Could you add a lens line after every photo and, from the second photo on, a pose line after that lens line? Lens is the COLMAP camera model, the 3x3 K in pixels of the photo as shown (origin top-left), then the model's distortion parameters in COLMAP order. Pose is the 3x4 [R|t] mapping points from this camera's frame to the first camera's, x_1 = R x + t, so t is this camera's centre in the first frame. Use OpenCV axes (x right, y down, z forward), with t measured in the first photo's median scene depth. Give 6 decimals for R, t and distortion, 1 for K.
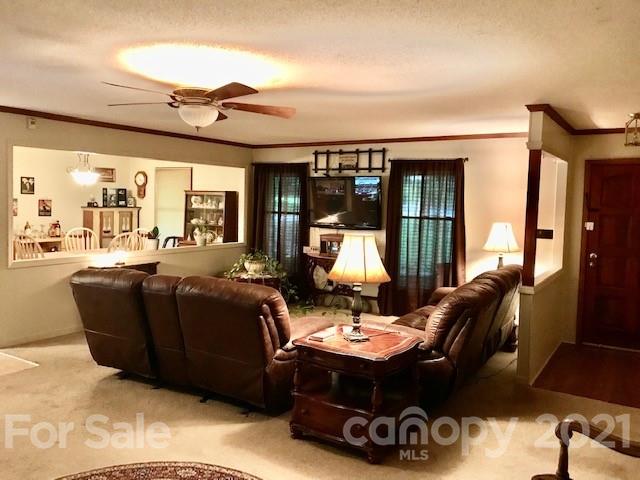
lens RADIAL K [[530.8, 0, 314.0], [0, 530.8, 233.7], [0, 0, 1]] dist [0.024236, -0.006864]
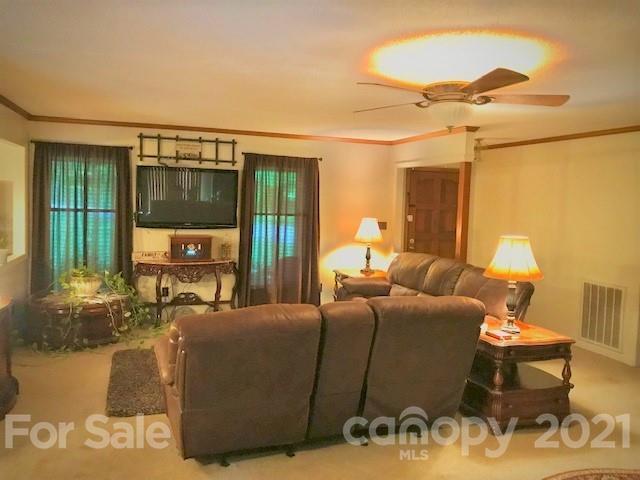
lens RADIAL K [[530.8, 0, 319.3], [0, 530.8, 234.8], [0, 0, 1]] dist [0.024236, -0.006864]
pose [[0.622800, -0.053425, 0.780555, -0.484038], [0.032618, 0.998571, 0.042322, -0.027987], [-0.781701, -0.000898, 0.623652, 0.290744]]
